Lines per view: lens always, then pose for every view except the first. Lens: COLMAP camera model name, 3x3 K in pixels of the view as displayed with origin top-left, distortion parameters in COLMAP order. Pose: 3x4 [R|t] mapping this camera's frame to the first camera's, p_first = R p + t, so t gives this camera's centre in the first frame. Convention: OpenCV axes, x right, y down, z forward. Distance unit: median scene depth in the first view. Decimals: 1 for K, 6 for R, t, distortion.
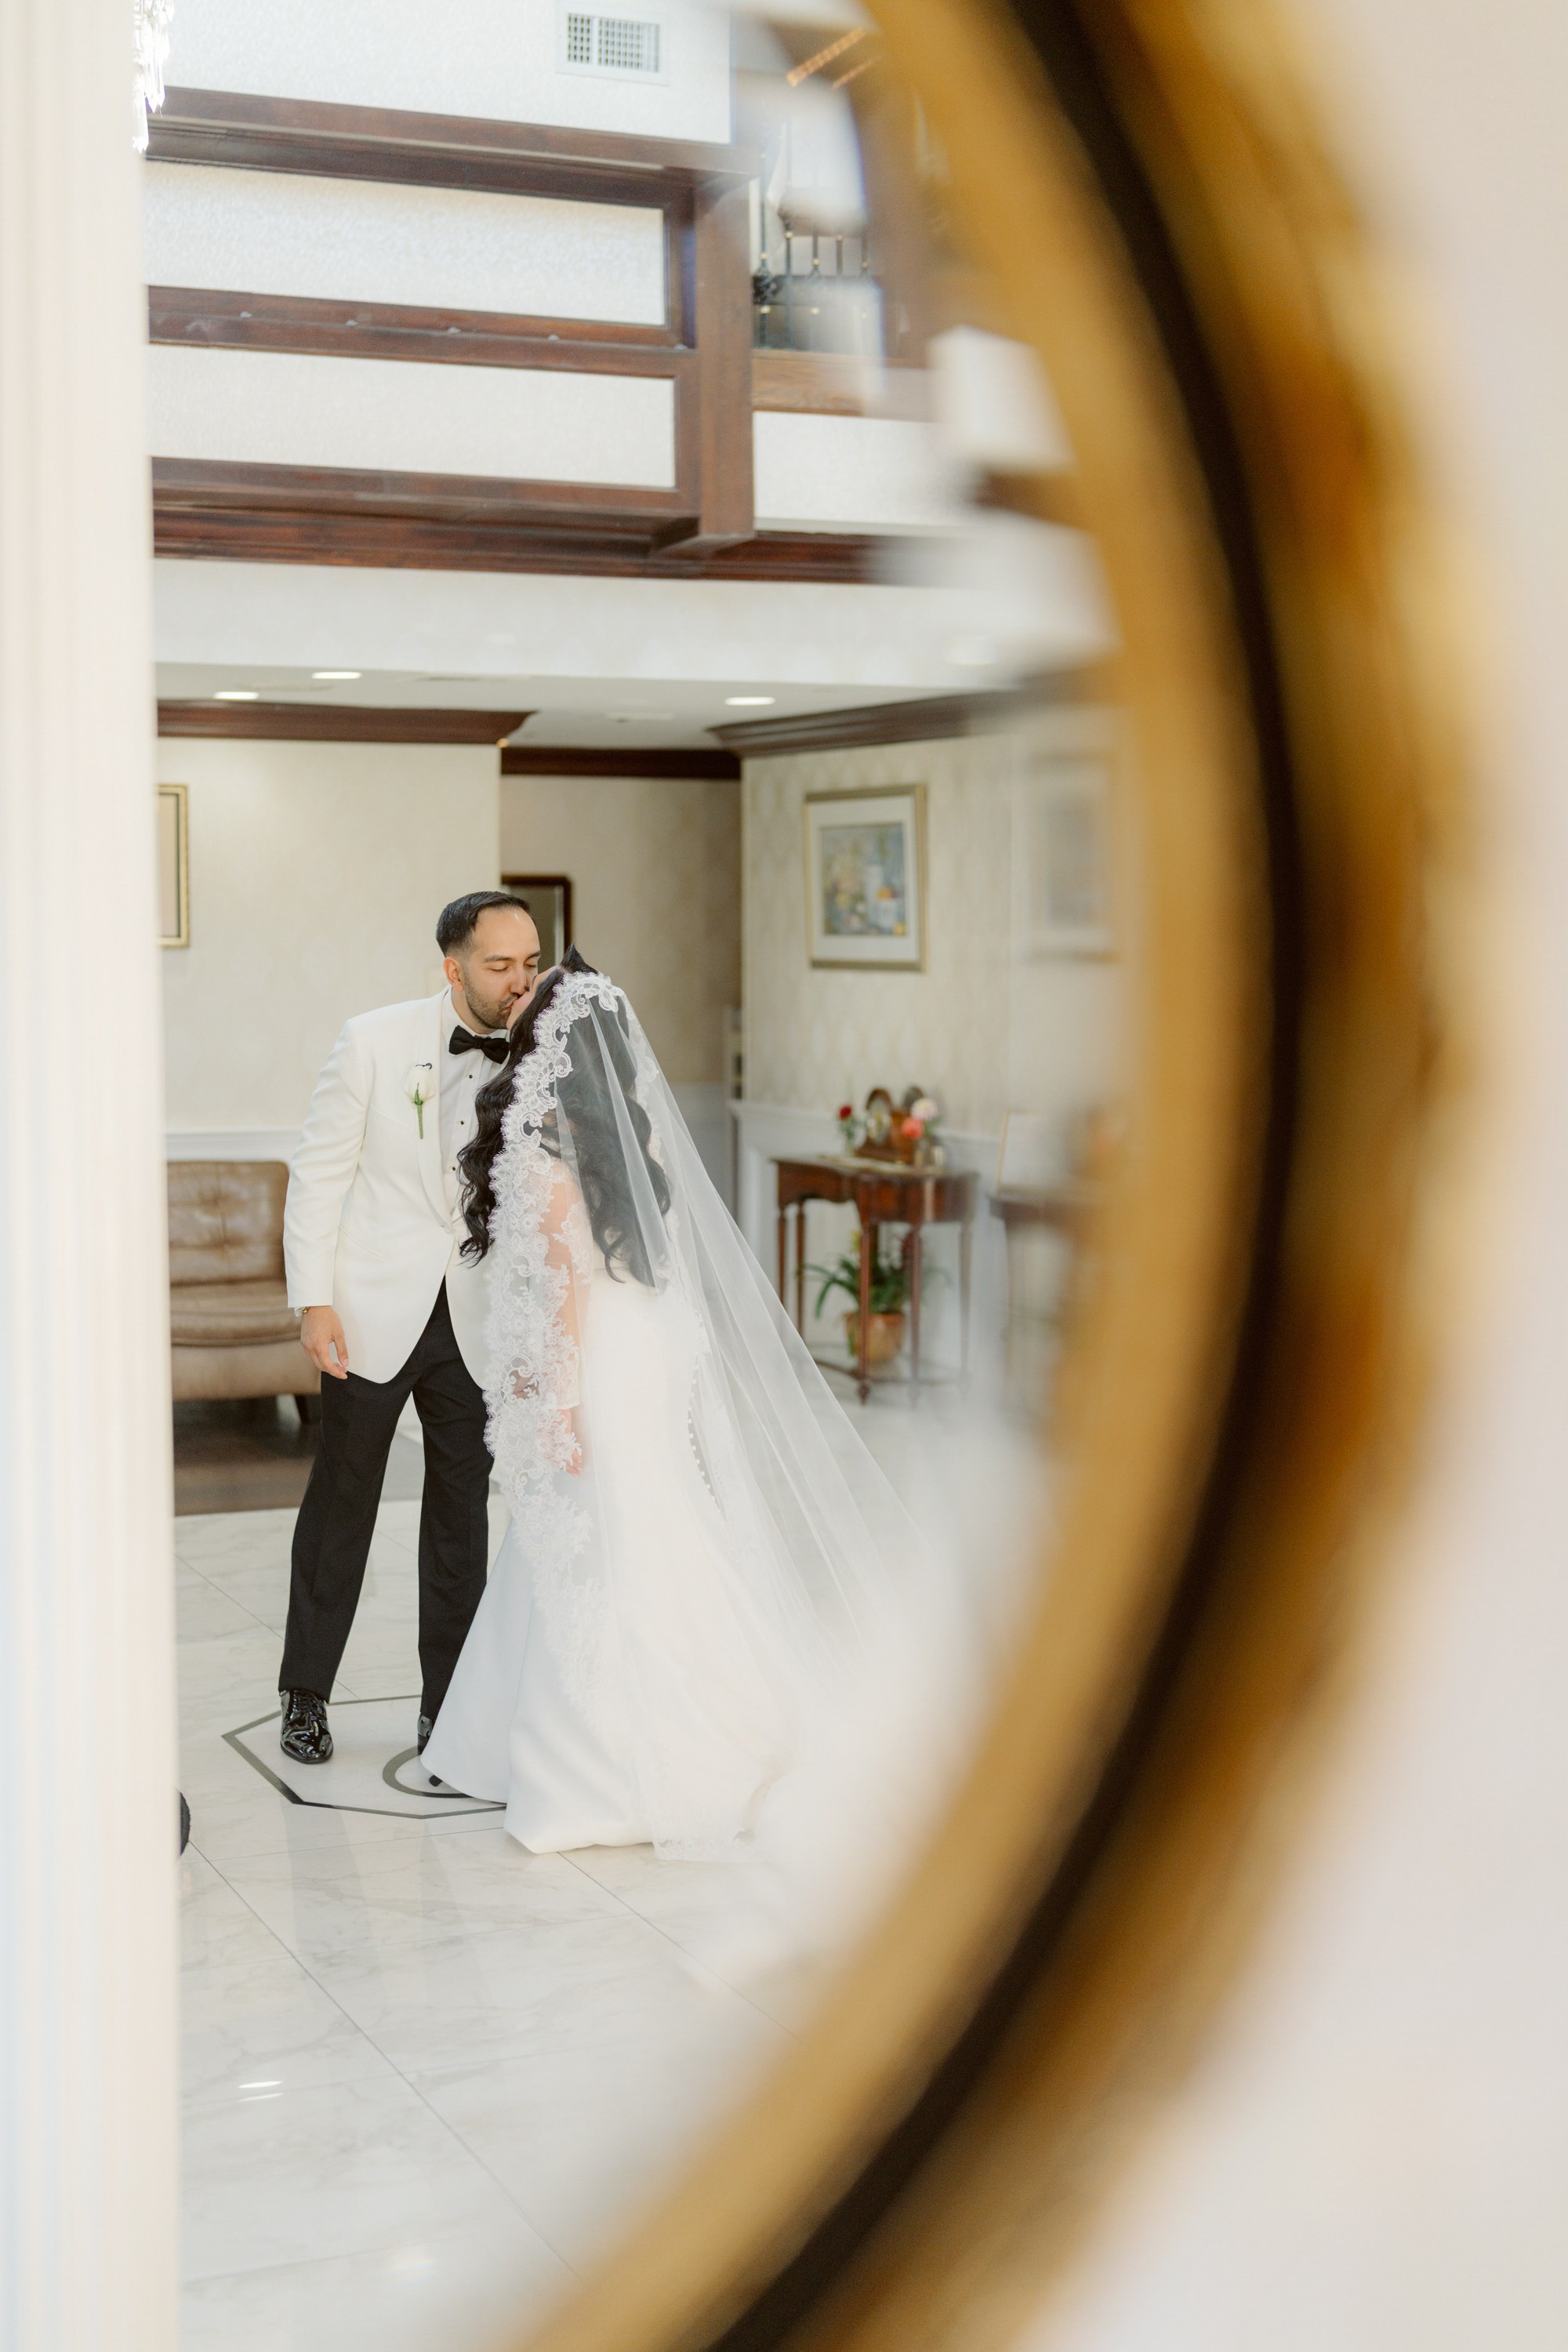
lens RADIAL K [[3284.3, 0, 783.6], [0, 3284.3, 1176.9], [0, 0, 1]] dist [0.015429, 0.000000]
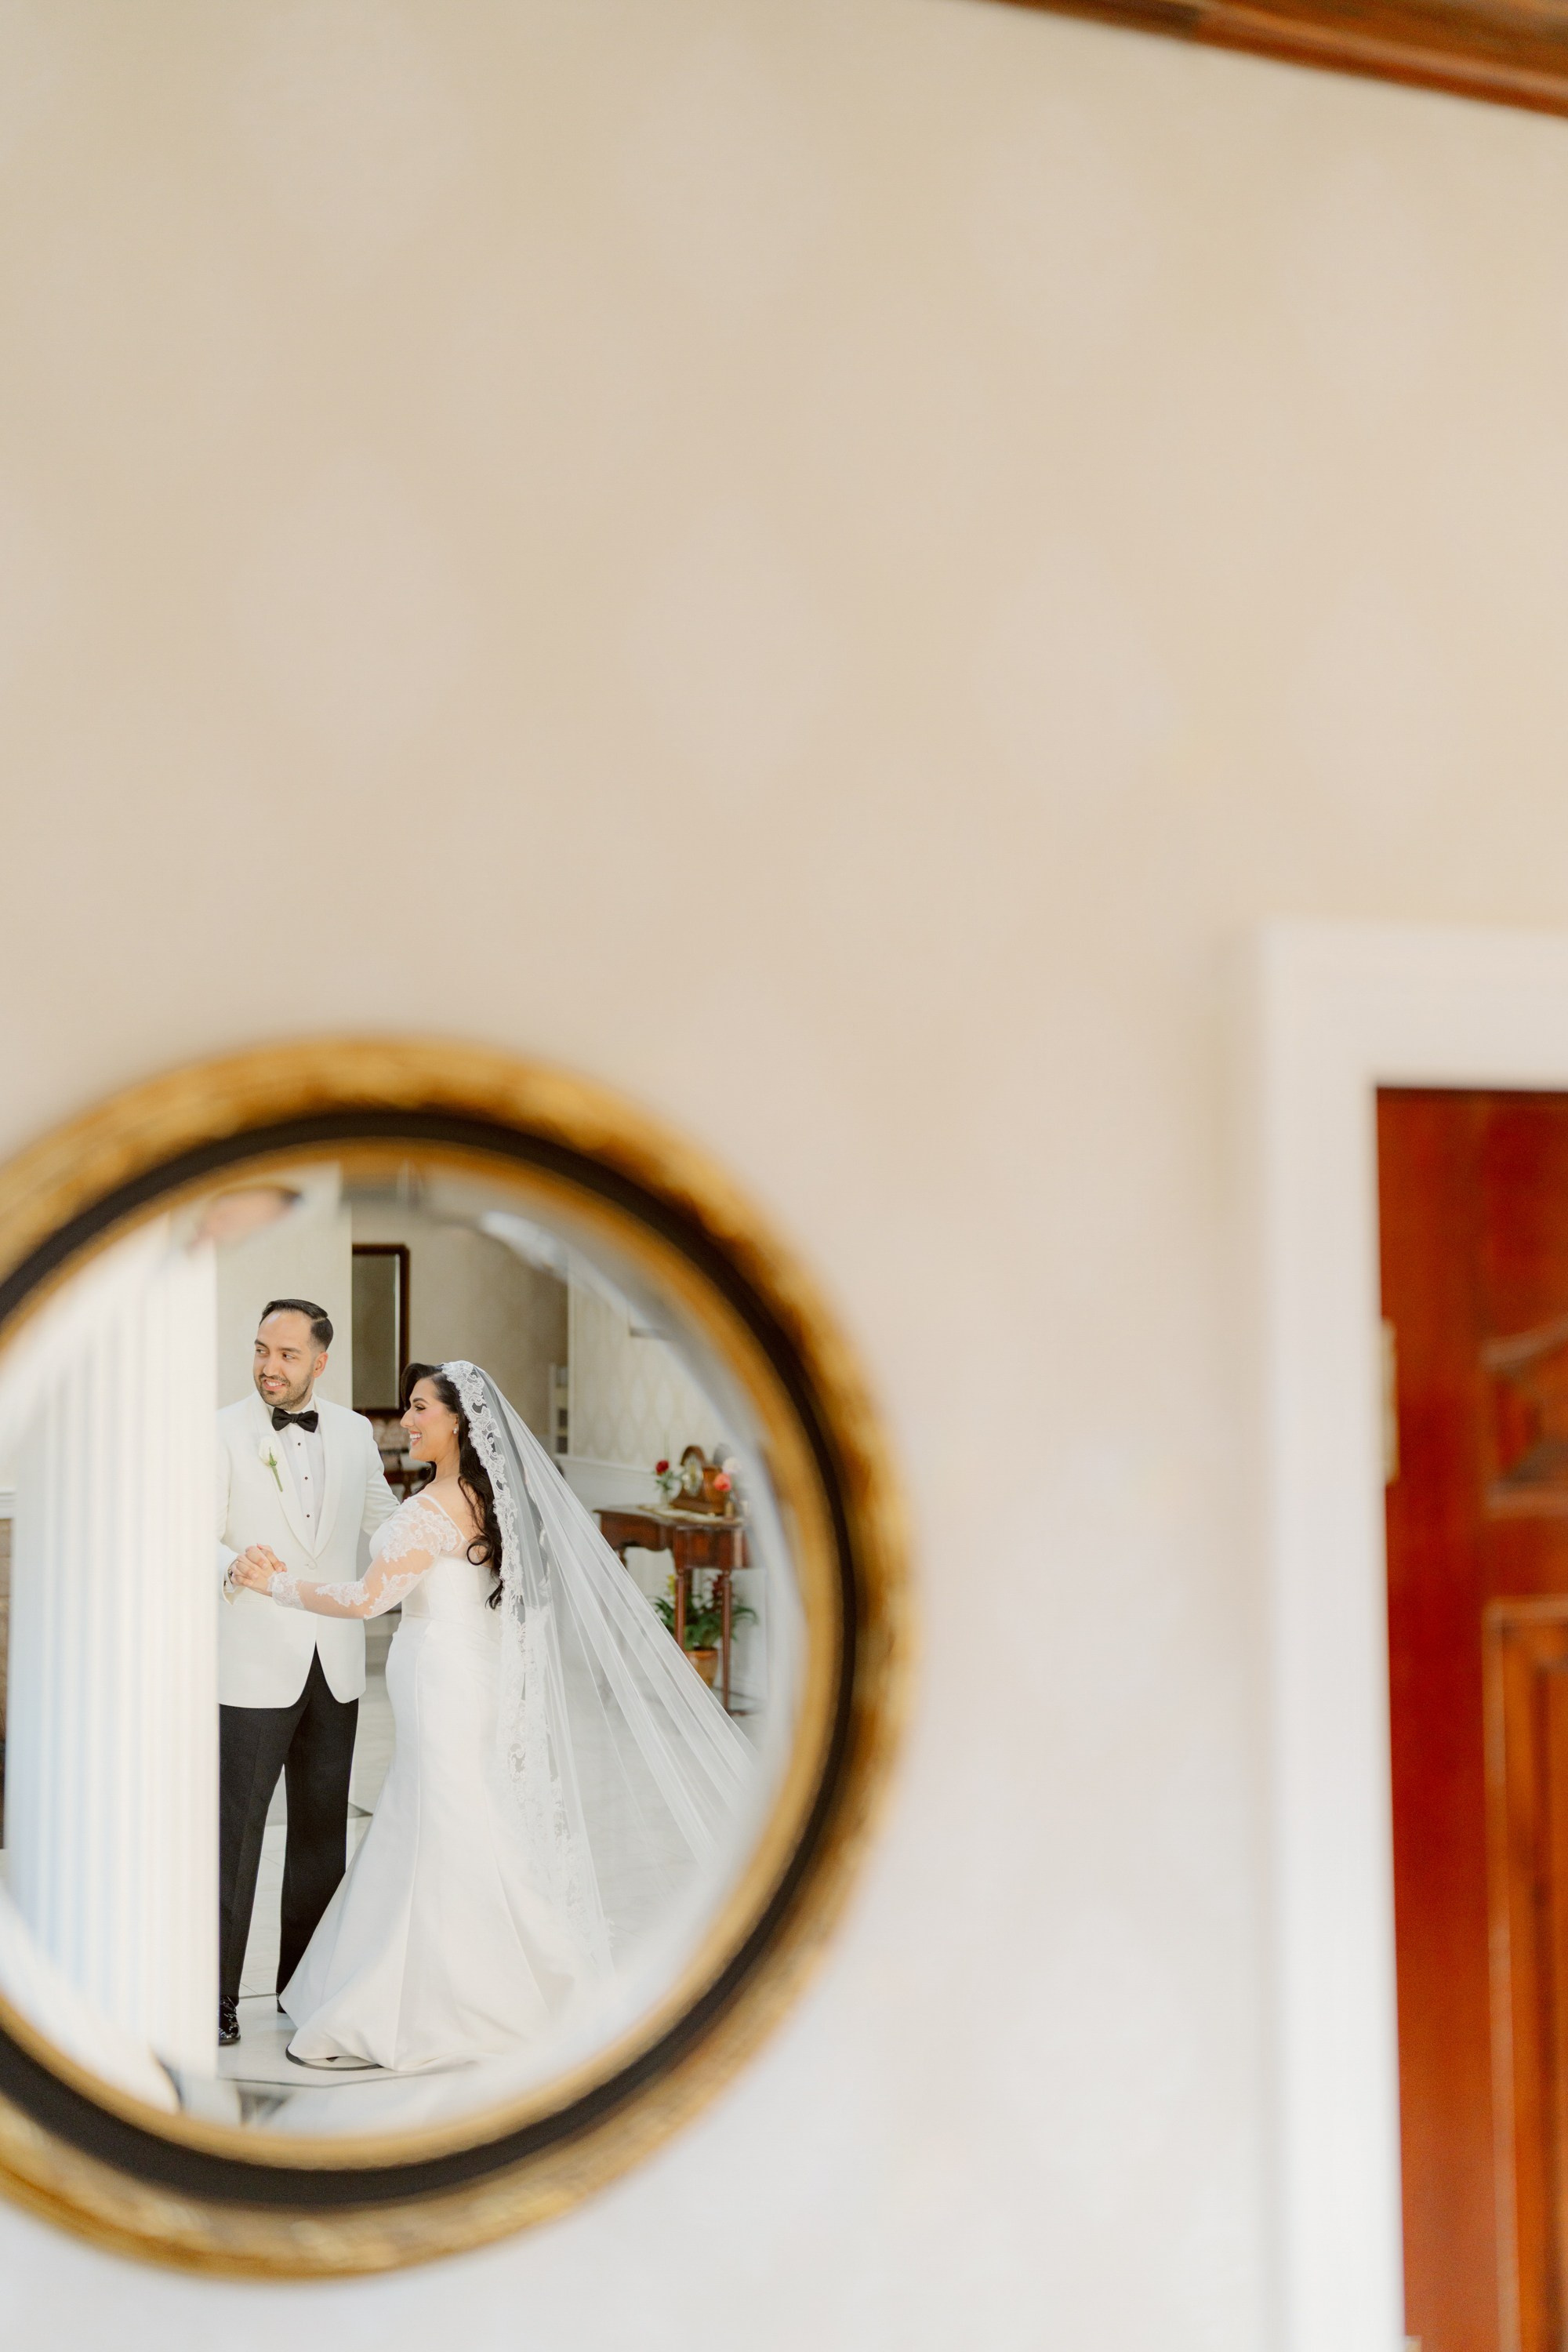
lens RADIAL K [[3284.3, 0, 762.8], [0, 3284.3, 1168.1], [0, 0, 1]] dist [0.015429, 0.000000]
pose [[0.998653, 0.002153, 0.051838, -0.004662], [0.003125, 0.994829, -0.101516, -0.007461], [-0.051789, 0.101541, 0.993482, -0.099646]]
